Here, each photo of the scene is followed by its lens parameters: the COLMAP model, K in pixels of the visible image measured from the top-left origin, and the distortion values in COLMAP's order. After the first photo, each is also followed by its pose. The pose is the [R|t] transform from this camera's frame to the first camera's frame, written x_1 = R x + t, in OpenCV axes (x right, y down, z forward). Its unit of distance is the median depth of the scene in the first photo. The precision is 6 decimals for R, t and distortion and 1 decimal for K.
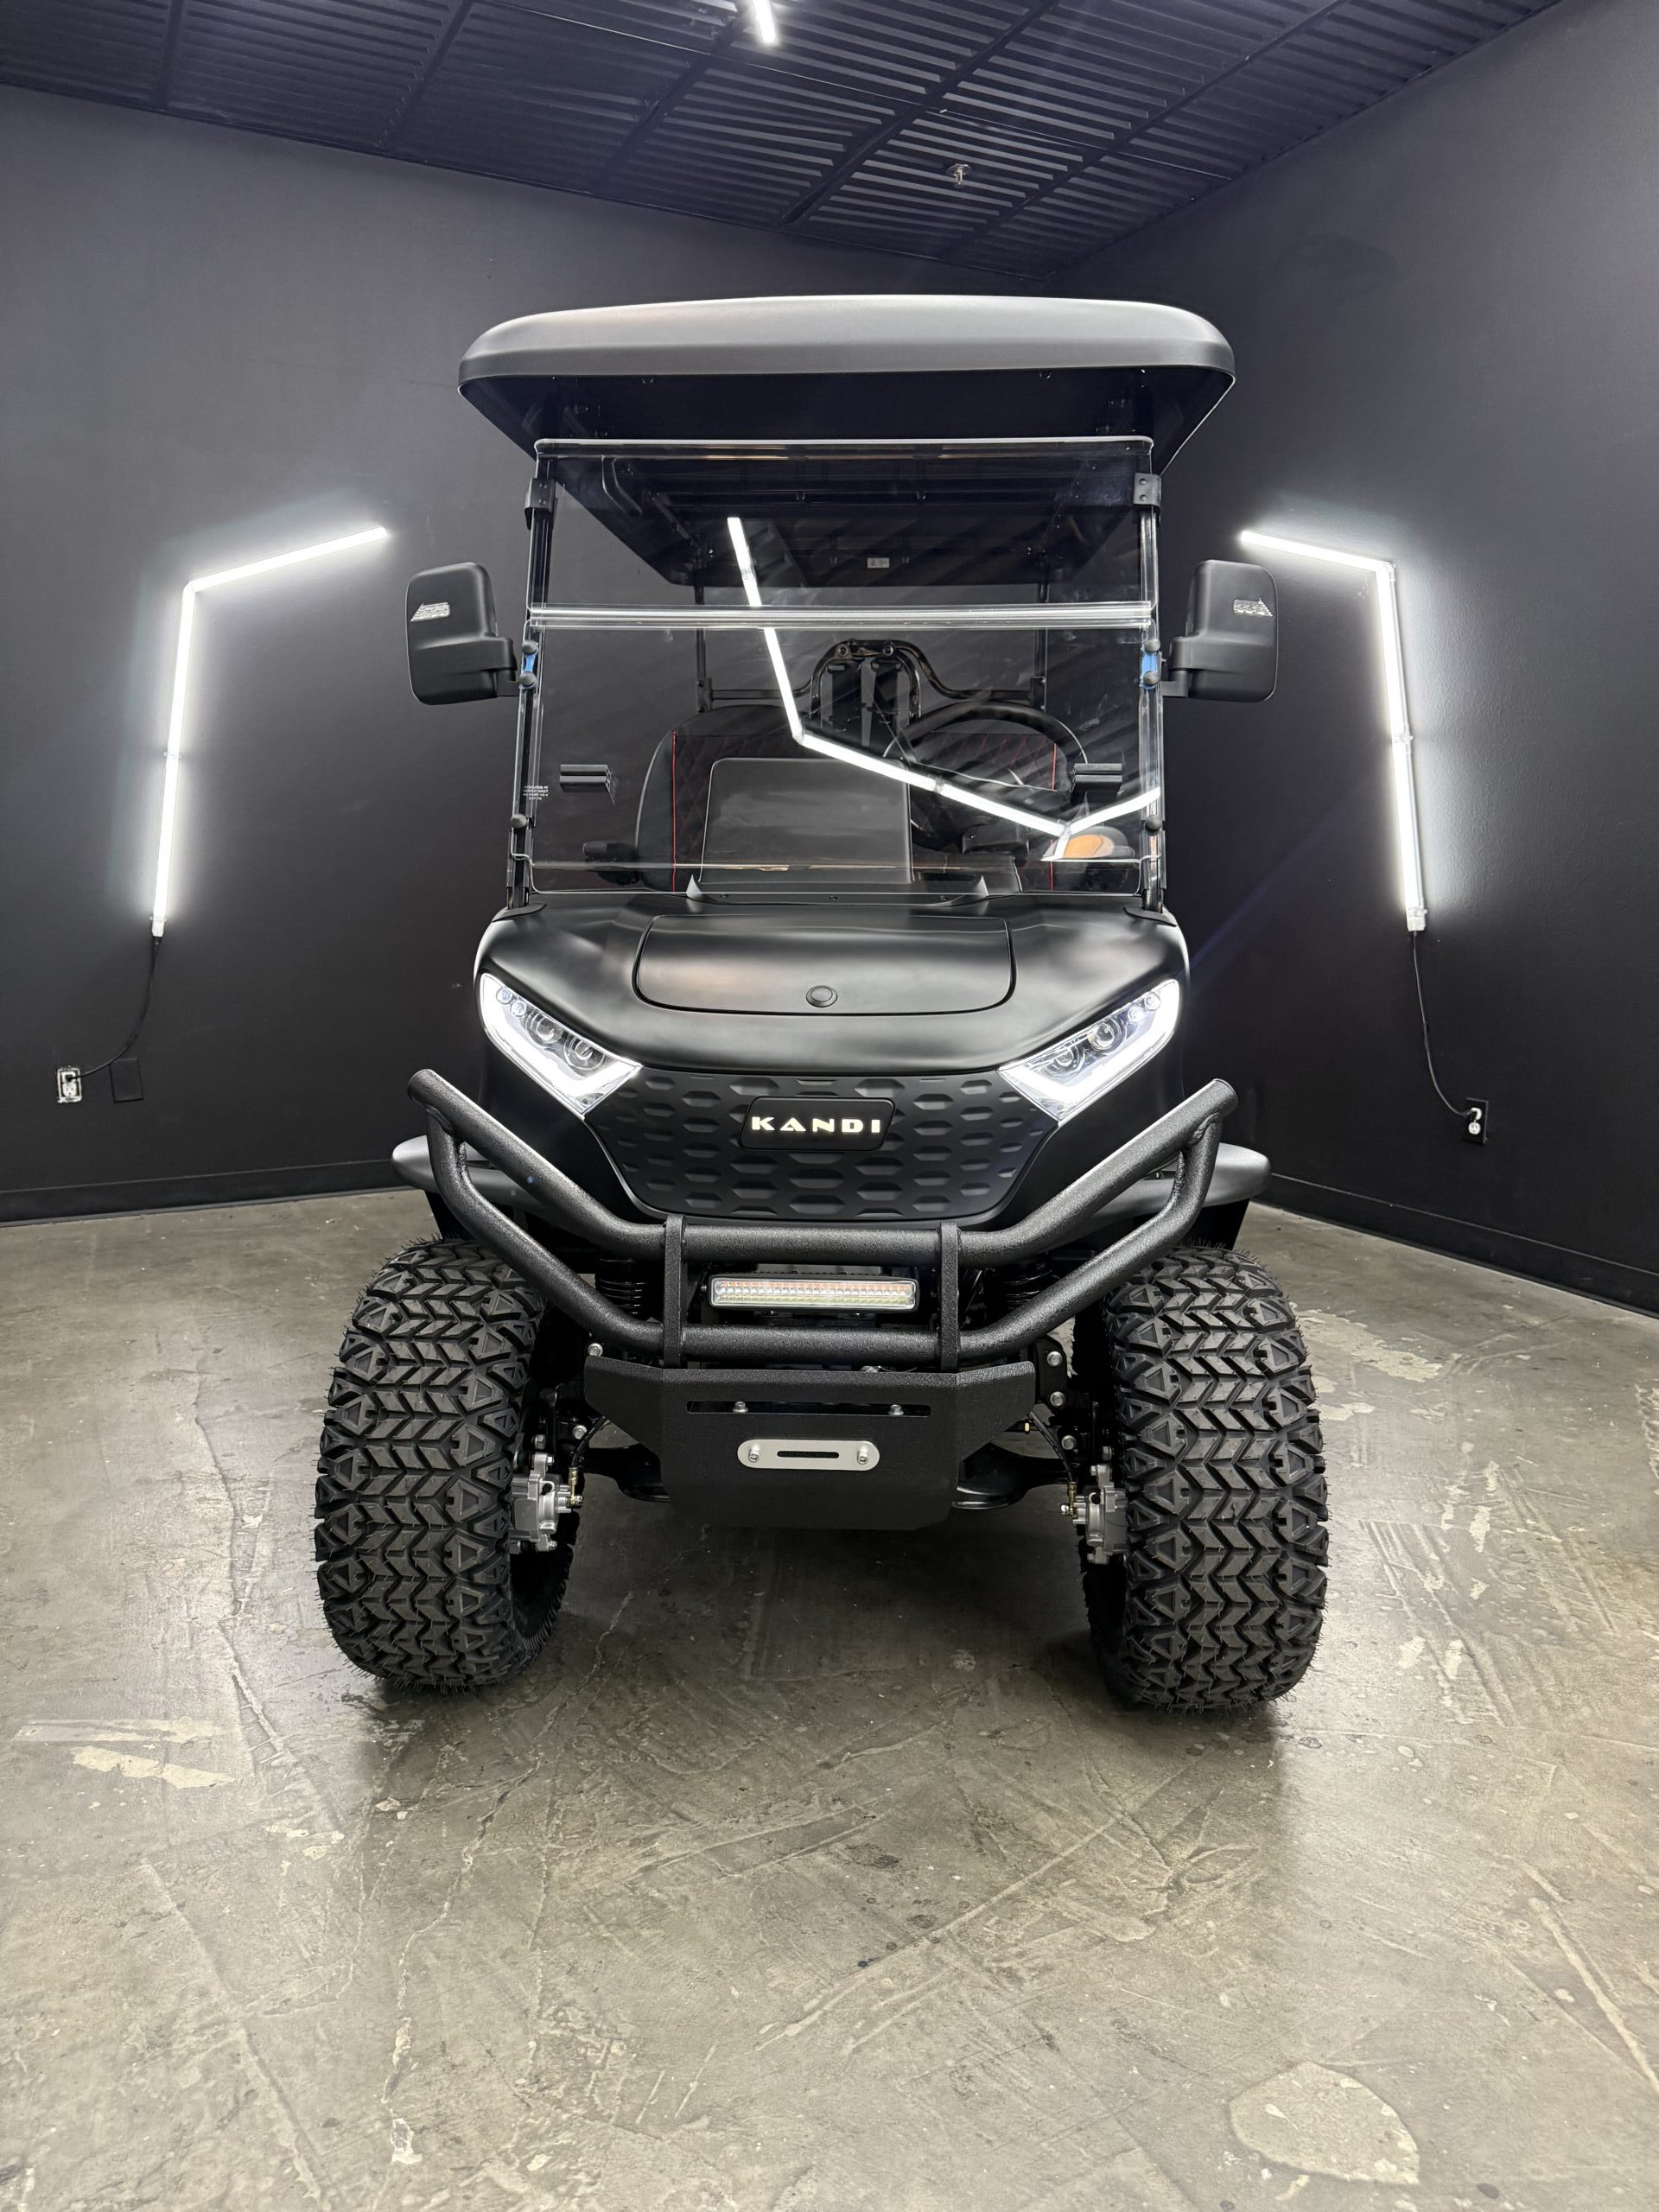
lens RADIAL K [[1580.5, 0, 886.5], [0, 1580.5, 1108.5], [0, 0, 1]] dist [-0.001085, -0.006259]
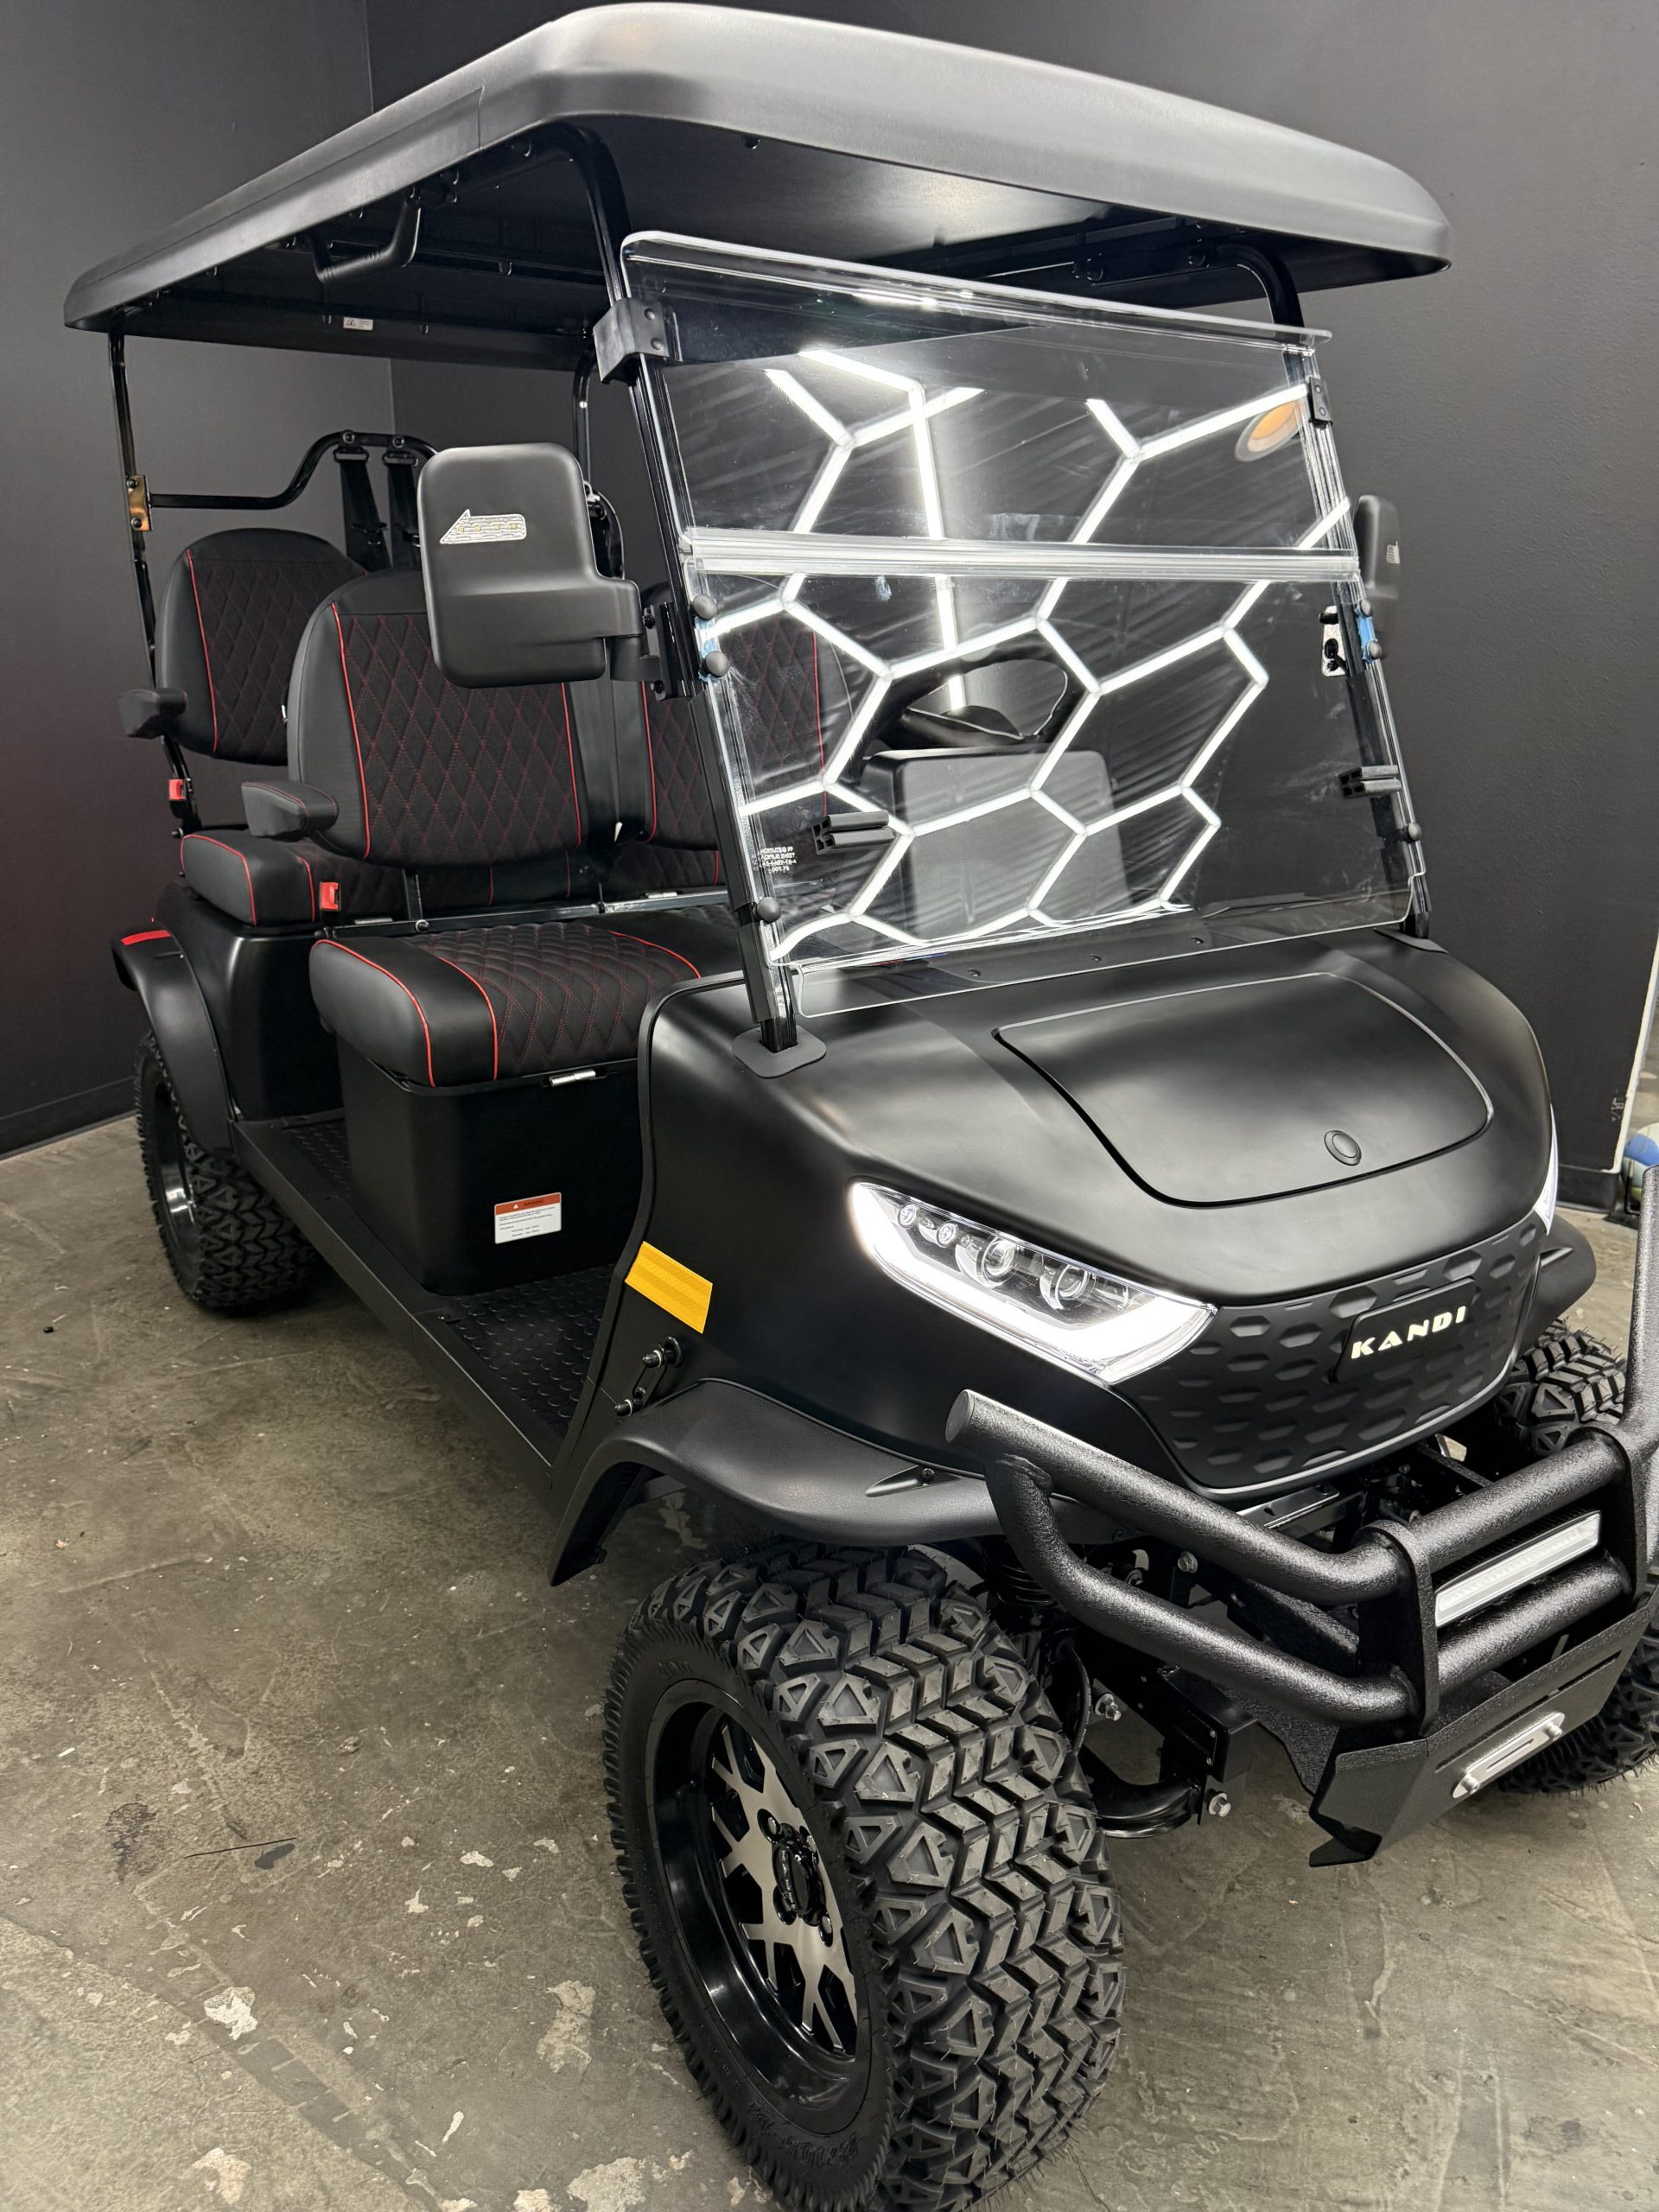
lens RADIAL K [[1580.5, 0, 886.5], [0, 1580.5, 1108.5], [0, 0, 1]] dist [-0.001085, -0.006259]
pose [[0.814717, -0.176073, 0.552481, -0.651214], [0.077544, 0.977309, 0.197113, -0.264197], [-0.574651, -0.117750, 0.809884, 0.540834]]
